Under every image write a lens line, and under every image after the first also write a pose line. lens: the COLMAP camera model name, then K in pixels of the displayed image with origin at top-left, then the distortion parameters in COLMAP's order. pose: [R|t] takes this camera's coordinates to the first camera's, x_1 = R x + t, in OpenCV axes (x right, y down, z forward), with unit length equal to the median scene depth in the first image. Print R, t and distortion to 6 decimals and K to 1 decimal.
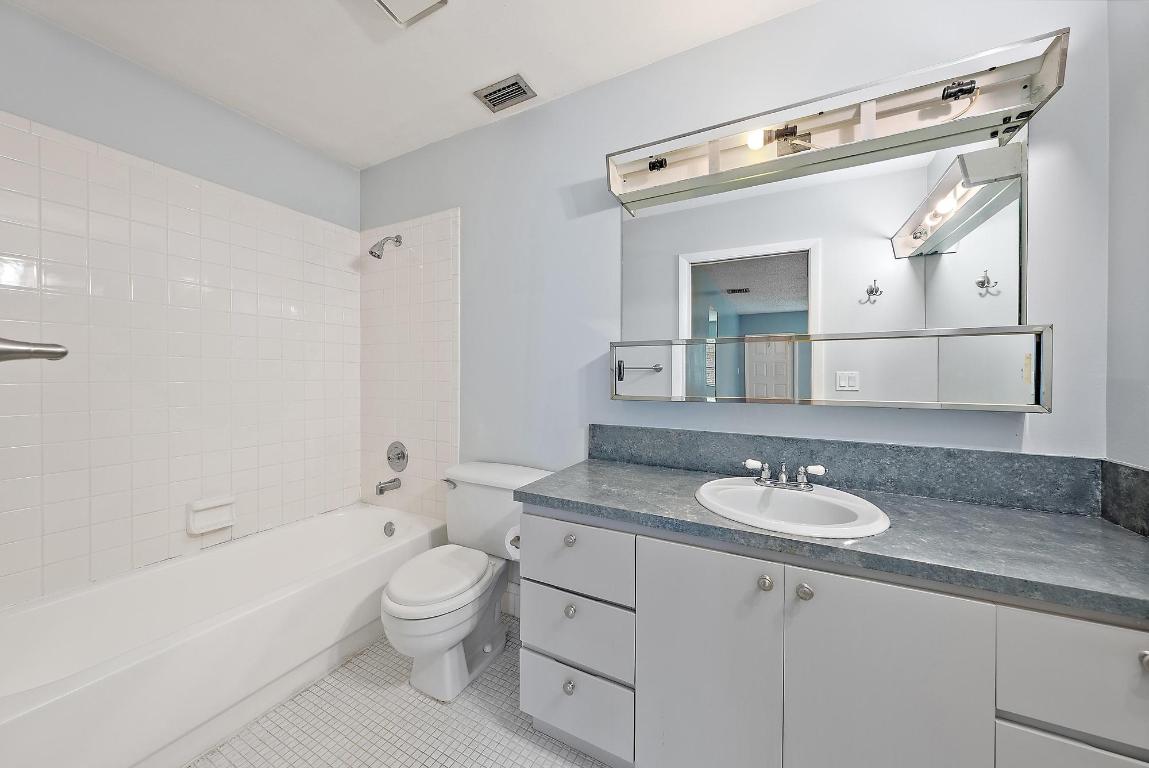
lens RADIAL K [[391.8, 0, 583.4], [0, 391.8, 377.0], [0, 0, 1]] dist [-0.002810, 0.000353]
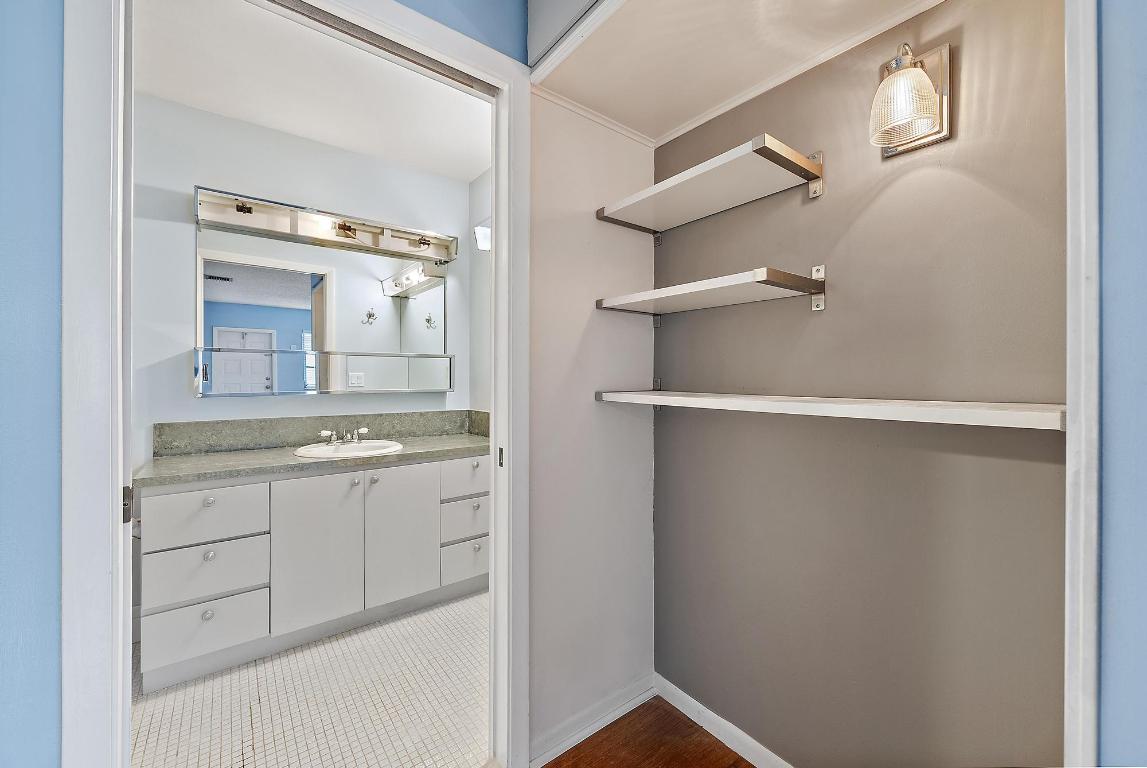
lens RADIAL K [[460.4, 0, 579.6], [0, 460.4, 376.9], [0, 0, 1]] dist [0.001500, -0.001511]
pose [[0.426089, -0.005826, 0.904662, -0.807537], [0.004835, 0.999980, 0.004163, -0.003446], [-0.904668, 0.002601, 0.426109, -0.705821]]
